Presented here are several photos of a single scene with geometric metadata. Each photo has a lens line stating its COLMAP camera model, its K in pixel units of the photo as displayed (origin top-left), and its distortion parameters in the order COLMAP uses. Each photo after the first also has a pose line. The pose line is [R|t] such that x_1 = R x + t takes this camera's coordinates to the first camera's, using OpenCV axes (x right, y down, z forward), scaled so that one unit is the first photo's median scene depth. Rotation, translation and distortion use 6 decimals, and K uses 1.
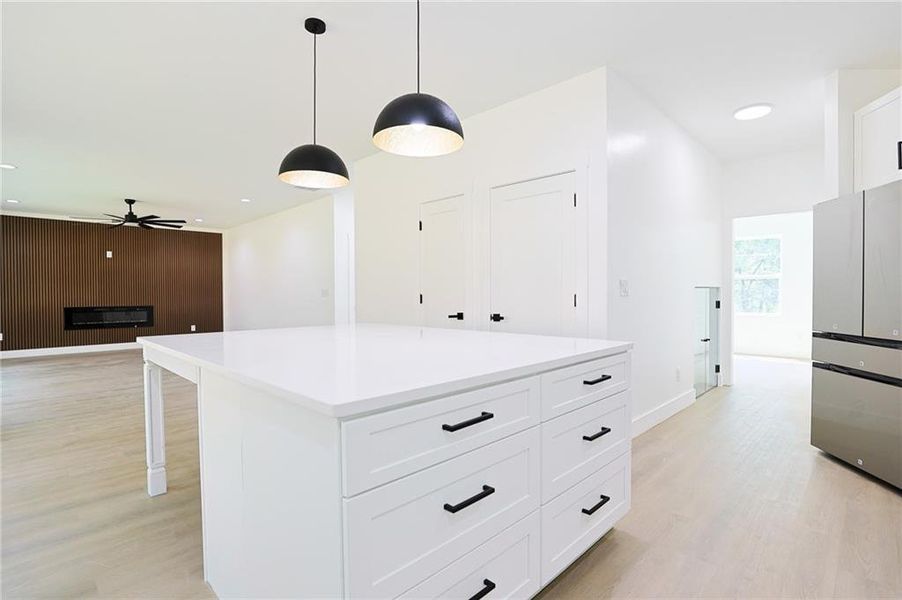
lens RADIAL K [[436.3, 0, 444.9], [0, 436.3, 297.1], [0, 0, 1]] dist [0.002217, 0.000534]
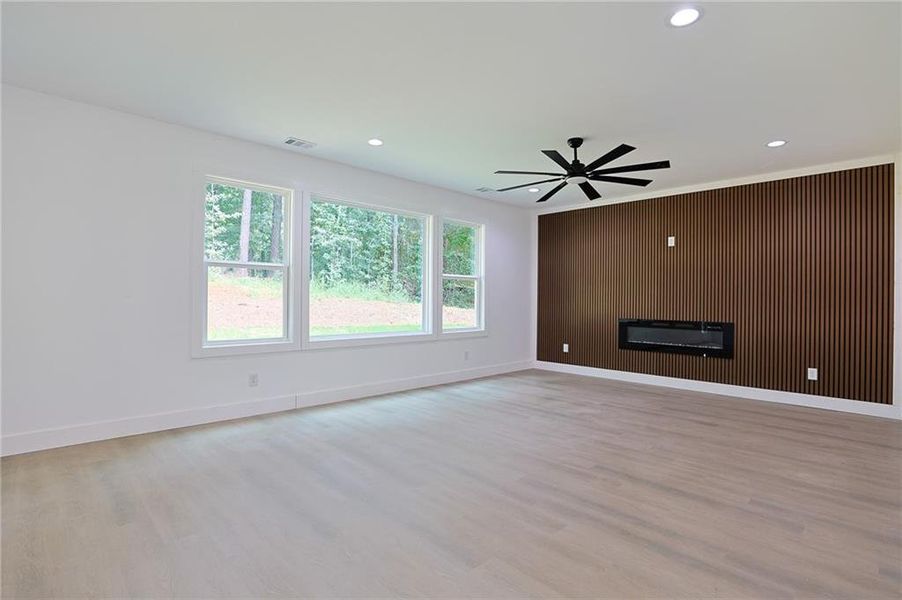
lens RADIAL K [[440.9, 0, 452.4], [0, 440.9, 300.5], [0, 0, 1]] dist [-0.031578, 0.003165]
pose [[-0.008764, 0.007791, -0.999931, -0.120195], [-0.020133, 0.999766, 0.007967, -0.008052], [0.999759, 0.020201, -0.008605, 0.782772]]
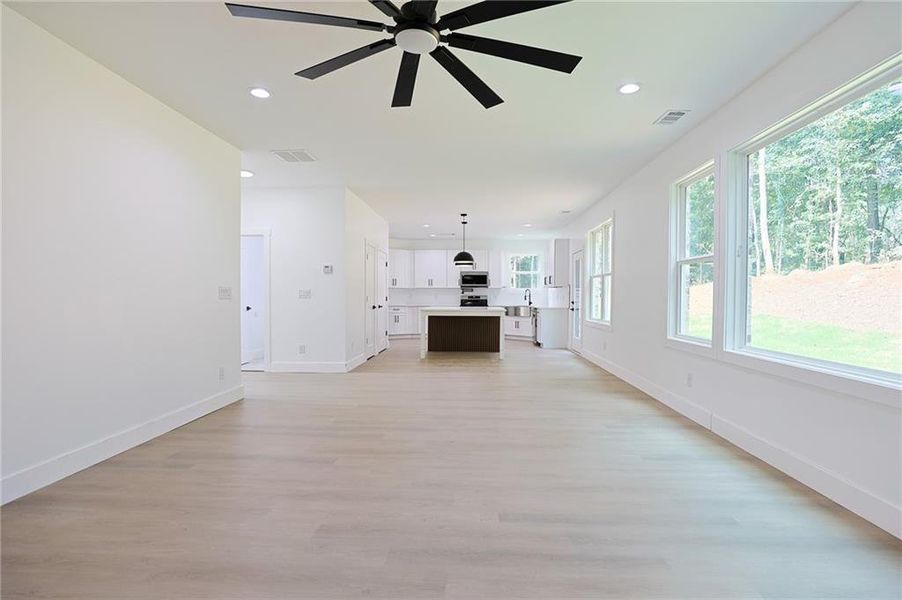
lens RADIAL K [[440.9, 0, 452.0], [0, 440.9, 300.0], [0, 0, 1]] dist [-0.031578, 0.003165]
pose [[-0.666251, -0.000745, 0.745727, -0.903294], [0.009029, 0.999918, 0.009066, -0.000571], [-0.745673, 0.012773, -0.666190, 1.100182]]
